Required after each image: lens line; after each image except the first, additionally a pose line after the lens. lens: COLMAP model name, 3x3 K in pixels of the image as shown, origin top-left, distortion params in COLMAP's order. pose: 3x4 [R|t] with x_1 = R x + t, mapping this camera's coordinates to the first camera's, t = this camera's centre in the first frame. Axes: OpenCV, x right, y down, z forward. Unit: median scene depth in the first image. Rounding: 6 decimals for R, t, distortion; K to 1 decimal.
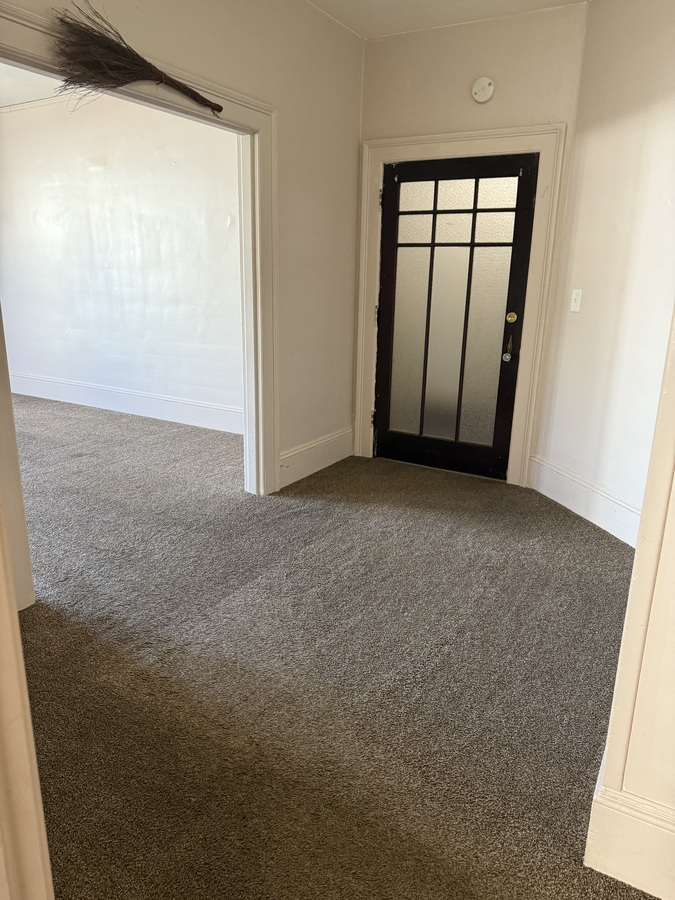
lens RADIAL K [[635.7, 0, 330.2], [0, 635.7, 453.0], [0, 0, 1]] dist [0.099714, -0.121338]
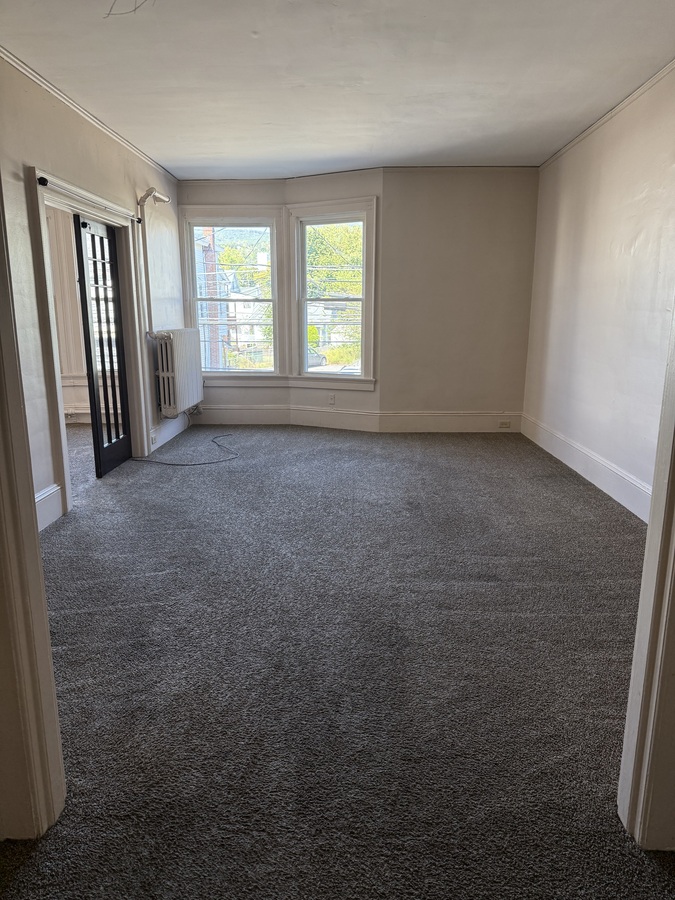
lens RADIAL K [[635.7, 0, 330.2], [0, 635.7, 453.0], [0, 0, 1]] dist [0.099714, -0.121338]
pose [[0.505248, 0.179283, -0.844146, 0.092073], [-0.231436, 0.970499, 0.067596, -0.142632], [0.831362, 0.161213, 0.531835, 0.487755]]
